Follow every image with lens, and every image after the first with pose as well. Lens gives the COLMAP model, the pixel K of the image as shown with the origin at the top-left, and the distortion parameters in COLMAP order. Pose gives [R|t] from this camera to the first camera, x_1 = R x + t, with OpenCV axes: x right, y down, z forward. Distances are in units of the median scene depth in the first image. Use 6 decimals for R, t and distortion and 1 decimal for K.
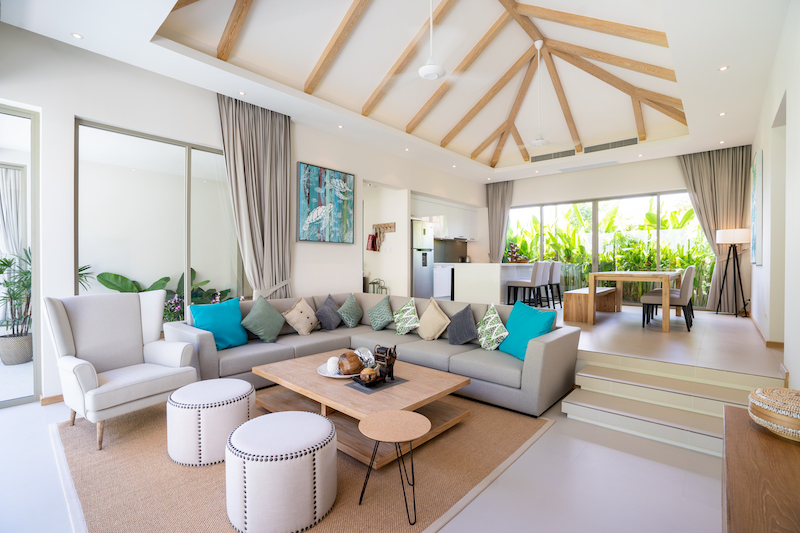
lens RADIAL K [[374.3, 0, 400.0], [0, 374.3, 266.5], [0, 0, 1]] dist [-0.056441, 0.000247]
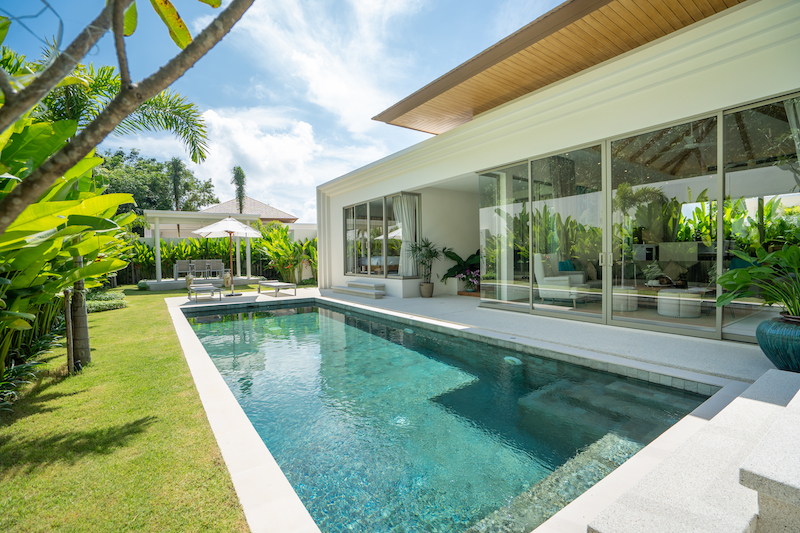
lens RADIAL K [[374.3, 0, 400.0], [0, 374.3, 266.5], [0, 0, 1]] dist [-0.056441, 0.000247]
pose [[0.971907, -0.012460, -0.235035, -0.635195], [0.016541, 0.999745, 0.015399, 0.057393], [0.234783, -0.018854, 0.971865, -0.840244]]
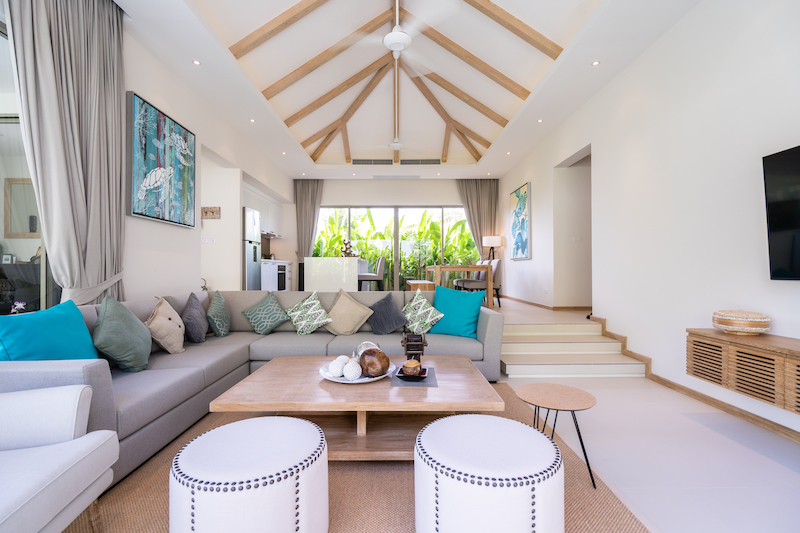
lens RADIAL K [[364.0, 0, 400.0], [0, 364.0, 266.5], [0, 0, 1]] dist [0.003538, 0.000302]
pose [[0.739346, 0.002156, 0.673322, -0.330024], [0.011648, 0.999804, -0.015993, 0.036311], [-0.673225, 0.019667, 0.739176, 0.201096]]
